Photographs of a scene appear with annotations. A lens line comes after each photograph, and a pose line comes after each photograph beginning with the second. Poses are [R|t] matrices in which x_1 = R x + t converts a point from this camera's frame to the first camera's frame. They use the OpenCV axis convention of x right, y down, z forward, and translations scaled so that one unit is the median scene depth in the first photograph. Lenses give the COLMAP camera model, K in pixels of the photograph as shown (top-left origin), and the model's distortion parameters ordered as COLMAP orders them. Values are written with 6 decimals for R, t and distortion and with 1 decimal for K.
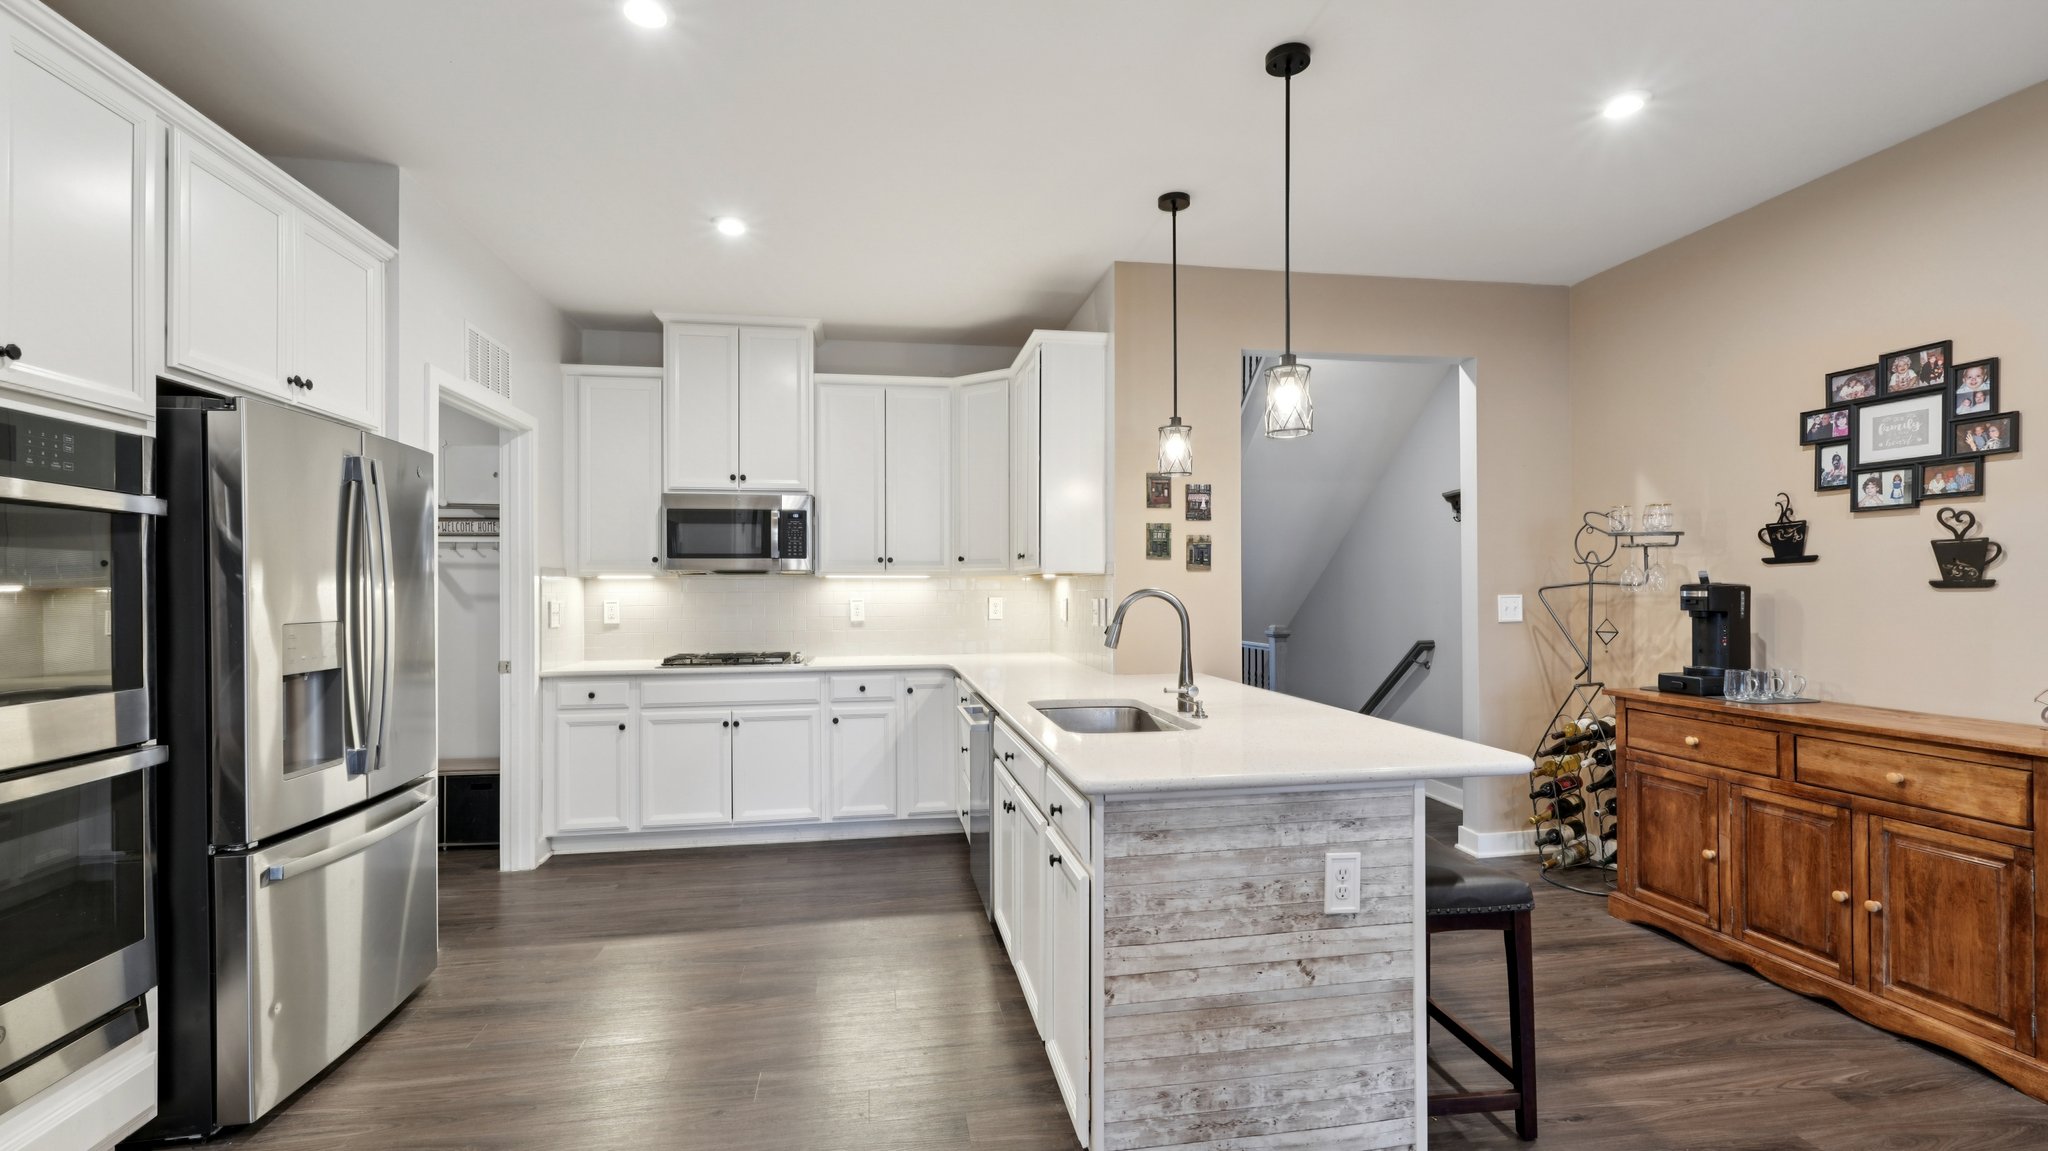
lens RADIAL K [[902.4, 0, 1027.9], [0, 902.4, 585.4], [0, 0, 1]] dist [0.000152, 0.000814]
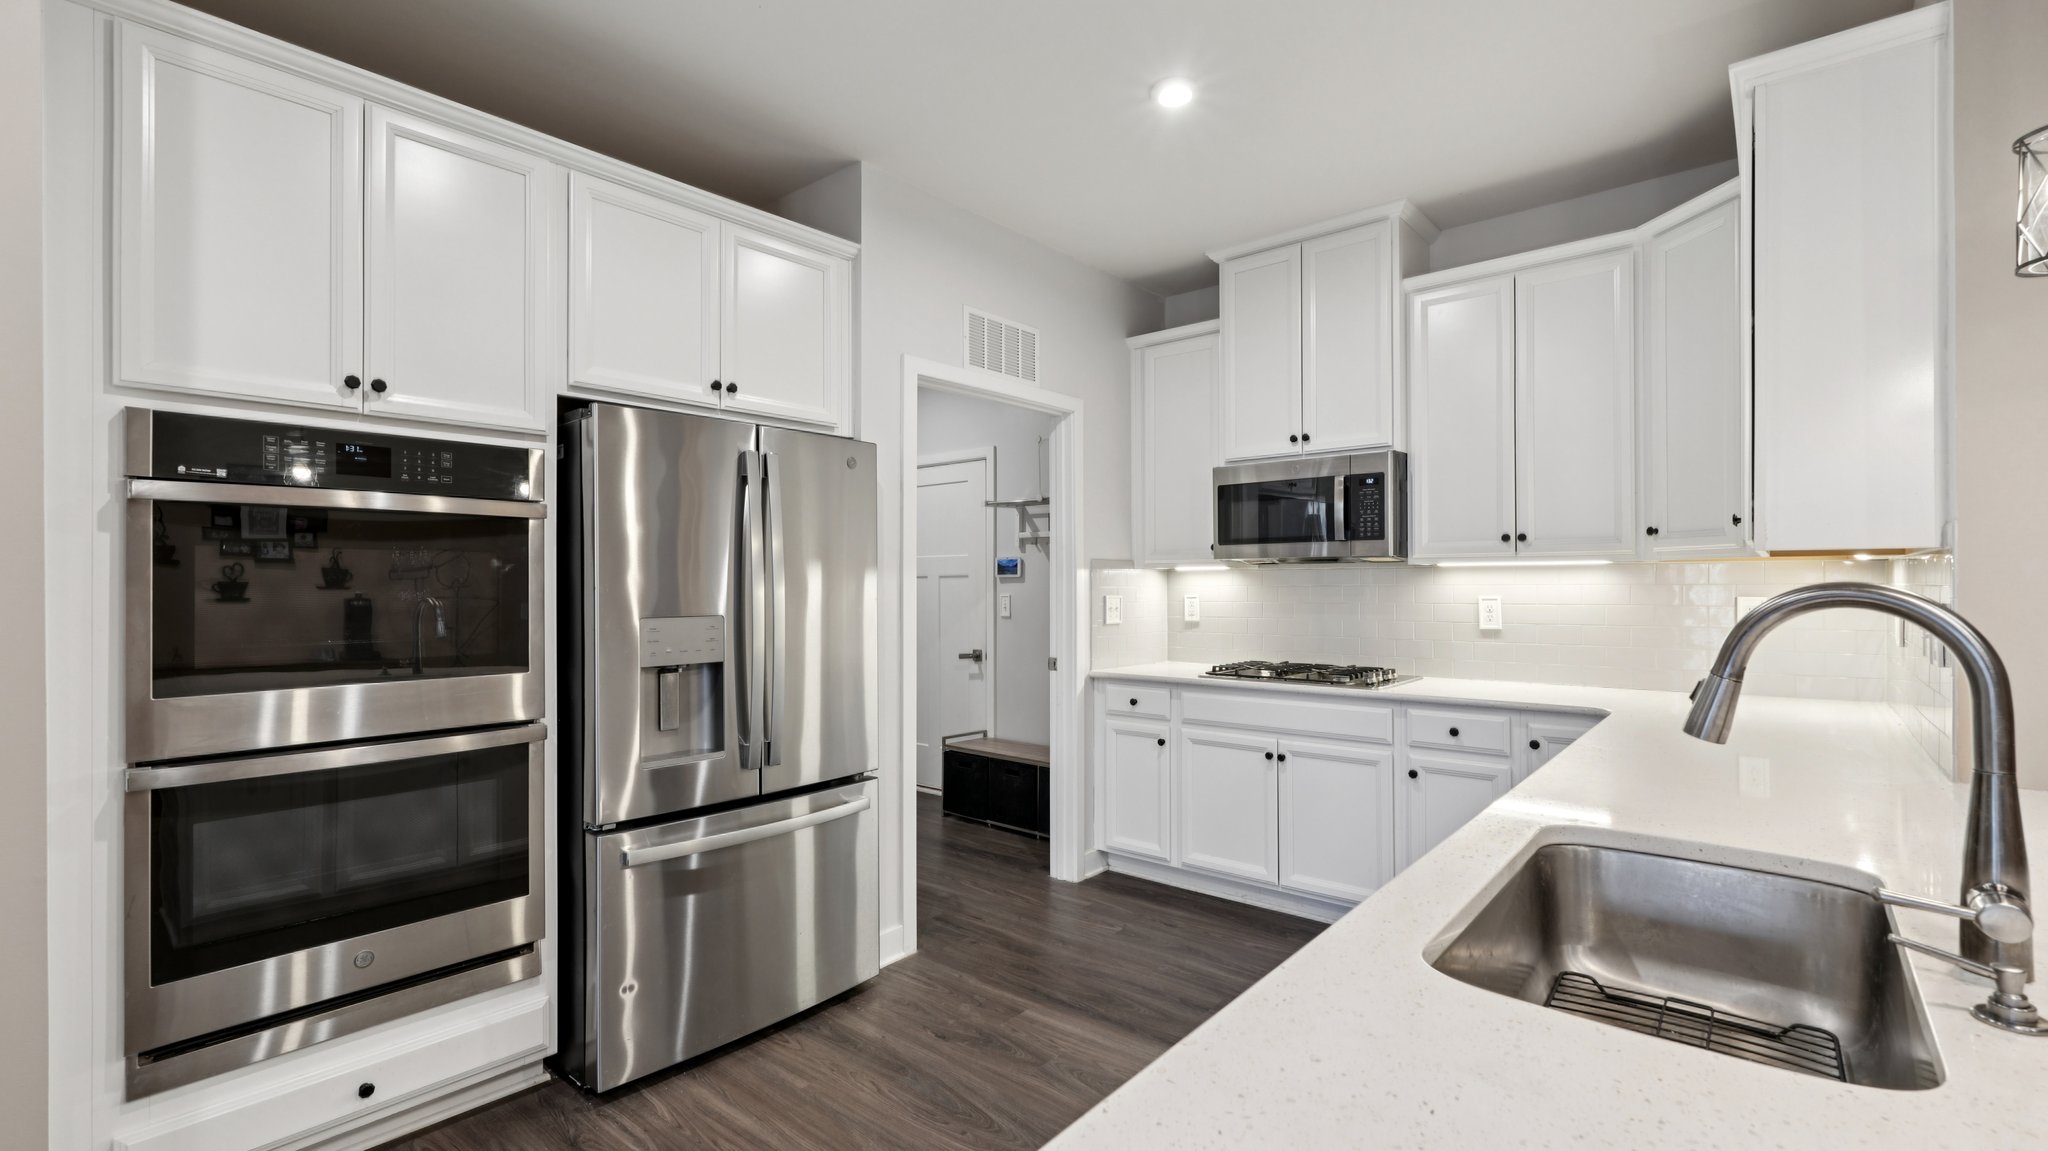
lens RADIAL K [[902.4, 0, 1021.4], [0, 902.4, 577.9], [0, 0, 1]] dist [0.000152, 0.000814]
pose [[0.639675, -0.003812, -0.768636, 0.126033], [0.004407, 0.999989, -0.001292, 0.000235], [0.768633, -0.002561, 0.639685, 0.336279]]
